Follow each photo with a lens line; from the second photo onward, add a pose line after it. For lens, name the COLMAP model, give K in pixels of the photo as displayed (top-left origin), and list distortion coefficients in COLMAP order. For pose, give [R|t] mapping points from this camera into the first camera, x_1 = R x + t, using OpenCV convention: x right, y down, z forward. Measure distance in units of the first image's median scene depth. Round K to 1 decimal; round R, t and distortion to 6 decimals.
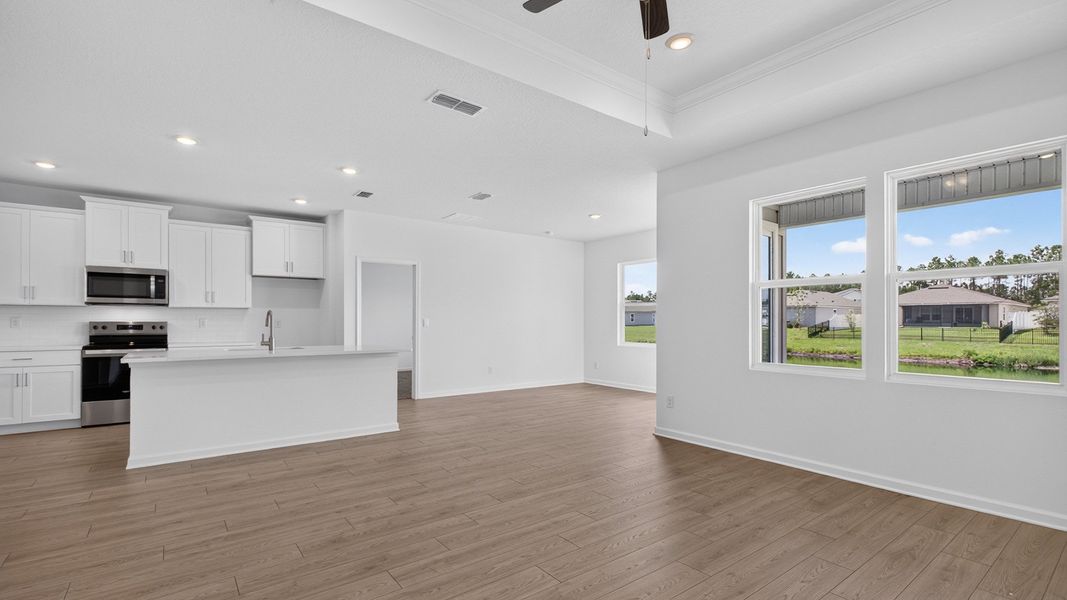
lens RADIAL K [[476.9, 0, 532.2], [0, 476.9, 322.0], [0, 0, 1]] dist [0.000491, -0.000158]
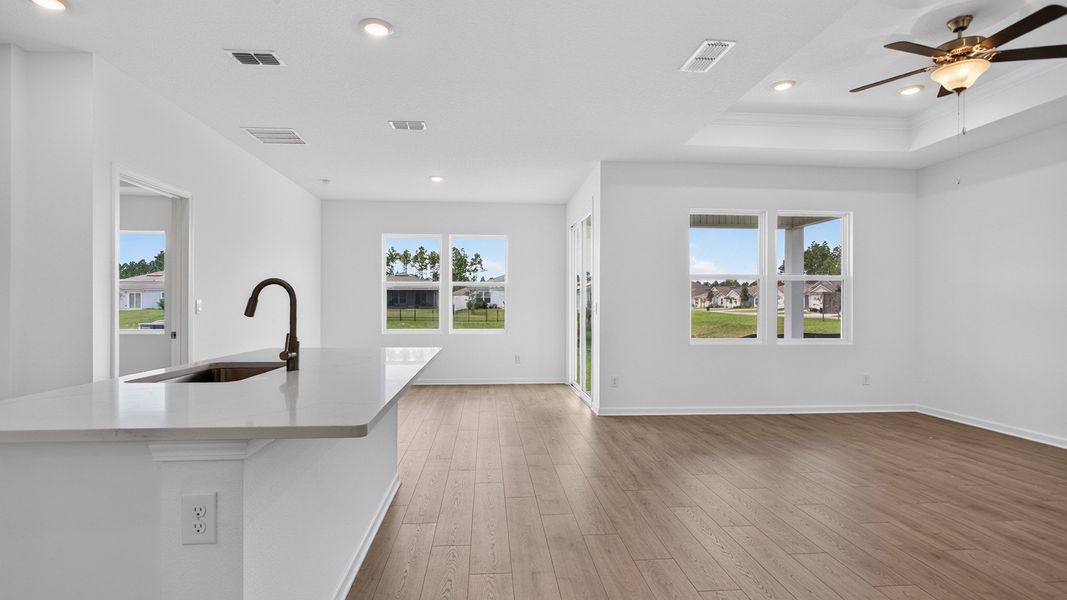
lens RADIAL K [[531.6, 0, 533.5], [0, 531.6, 300.0], [0, 0, 1]] dist [0.011715, 0.000041]
pose [[0.535341, 0.008310, 0.844595, -1.055051], [-0.002139, 0.999962, -0.008484, -0.003672], [-0.844634, 0.002735, 0.535338, 0.675392]]
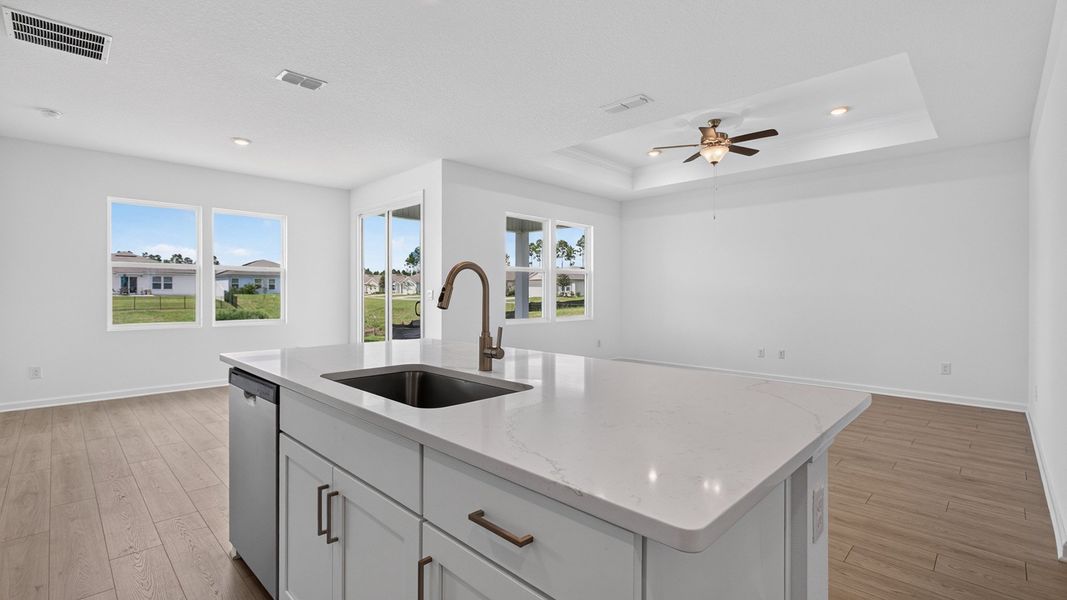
lens RADIAL K [[474.8, 0, 528.6], [0, 474.8, 291.4], [0, 0, 1]] dist [0.001169, -0.000138]
pose [[-0.141700, -0.000647, 0.989909, -1.162411], [-0.000617, 1.000000, 0.000565, -0.005871], [-0.989909, -0.000531, -0.141701, 1.284036]]
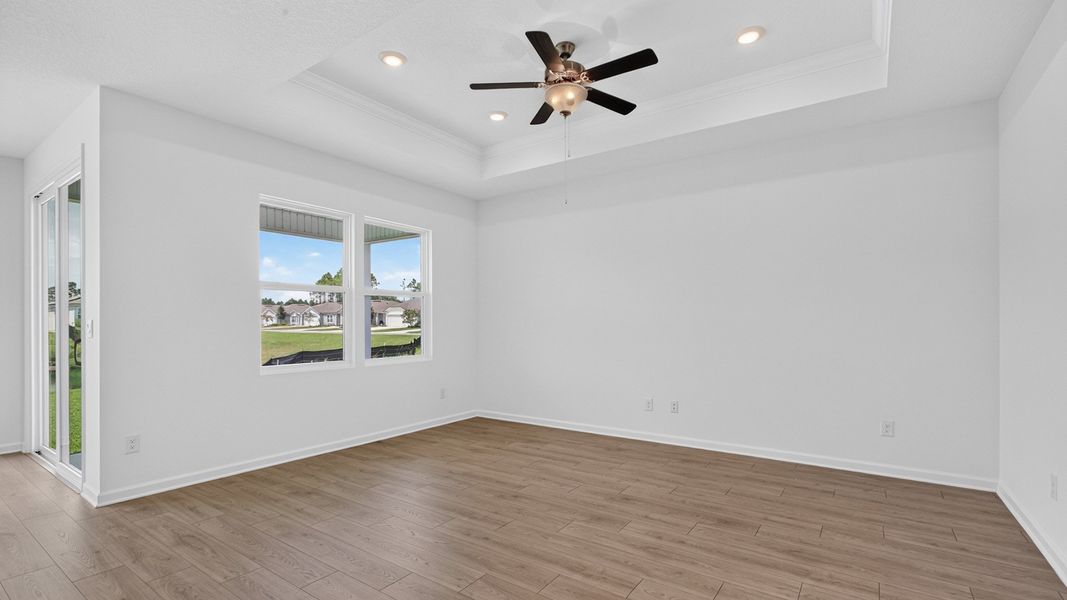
lens RADIAL K [[476.9, 0, 532.2], [0, 476.9, 322.0], [0, 0, 1]] dist [0.000491, -0.000158]
pose [[-0.297938, 0.001287, 0.954584, -0.671436], [0.003229, 0.999995, -0.000340, -0.001891], [-0.954580, 0.002981, -0.297940, 0.865123]]
